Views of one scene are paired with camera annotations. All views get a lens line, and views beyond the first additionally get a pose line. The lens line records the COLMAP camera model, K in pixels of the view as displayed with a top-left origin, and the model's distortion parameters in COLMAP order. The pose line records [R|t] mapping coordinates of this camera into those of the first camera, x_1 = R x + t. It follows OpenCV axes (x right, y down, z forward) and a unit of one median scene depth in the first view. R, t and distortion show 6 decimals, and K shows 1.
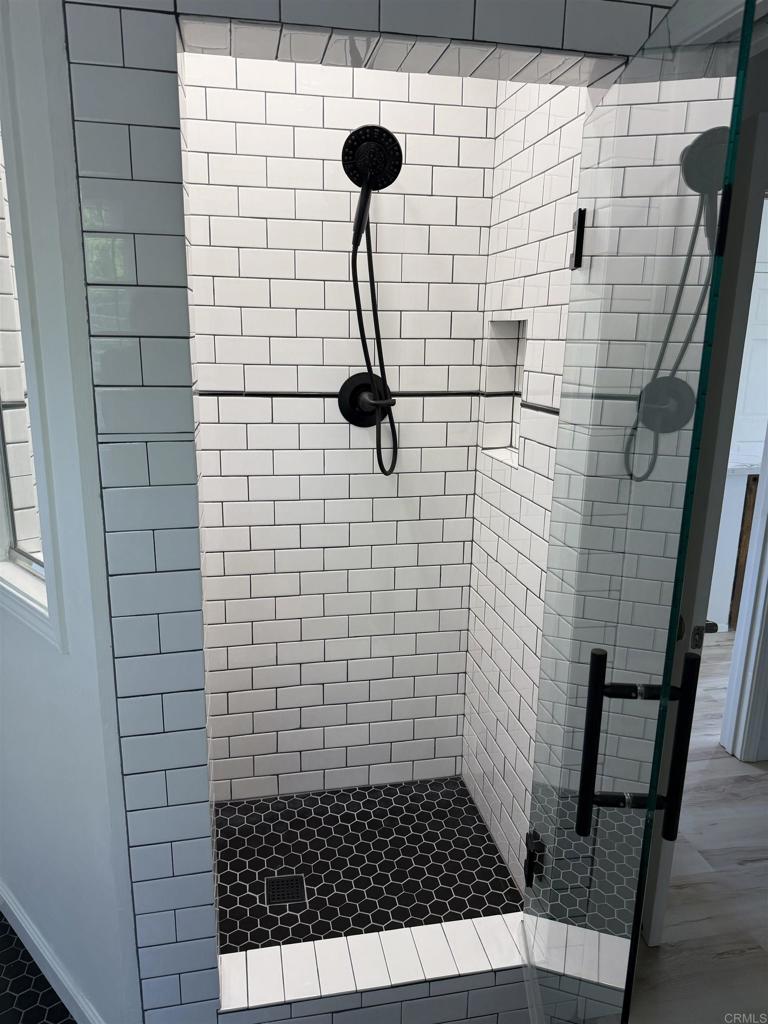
lens RADIAL K [[724.8, 0, 370.5], [0, 724.8, 516.8], [0, 0, 1]] dist [0.020876, -0.008801]
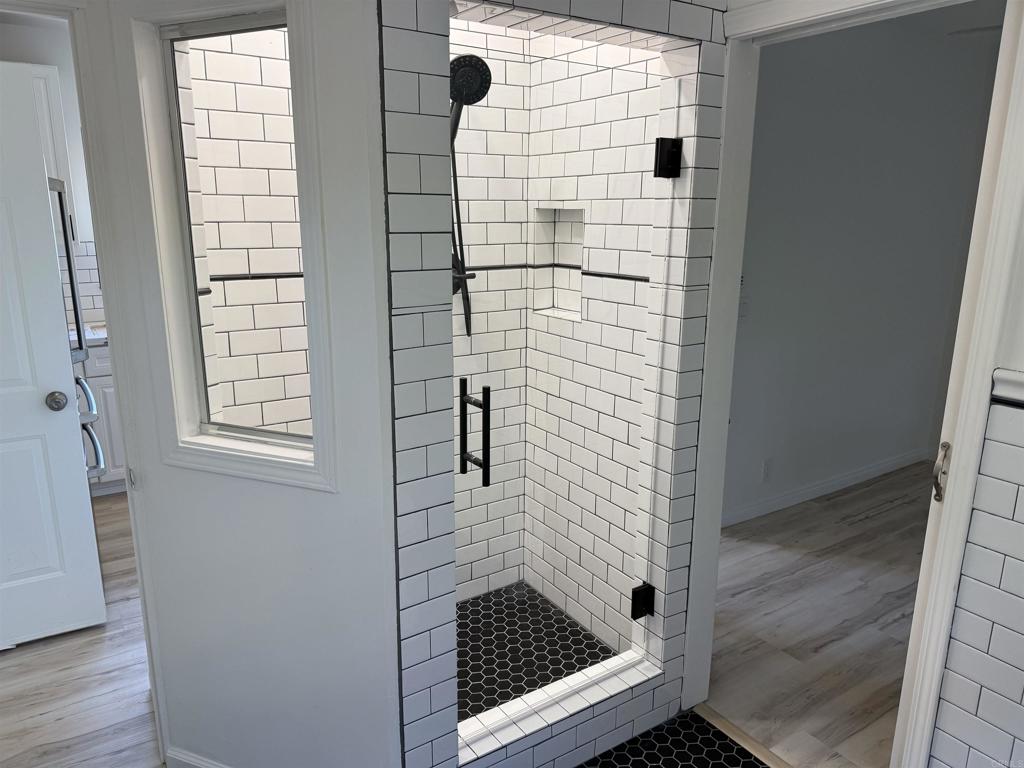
lens RADIAL K [[720.5, 0, 505.5], [0, 720.5, 388.0], [0, 0, 1]] dist [0.066612, -0.082187]
pose [[0.926929, -0.097935, 0.362230, -0.364037], [0.097757, 0.995031, 0.018868, 0.011972], [-0.362278, 0.017921, 0.931898, -0.143303]]
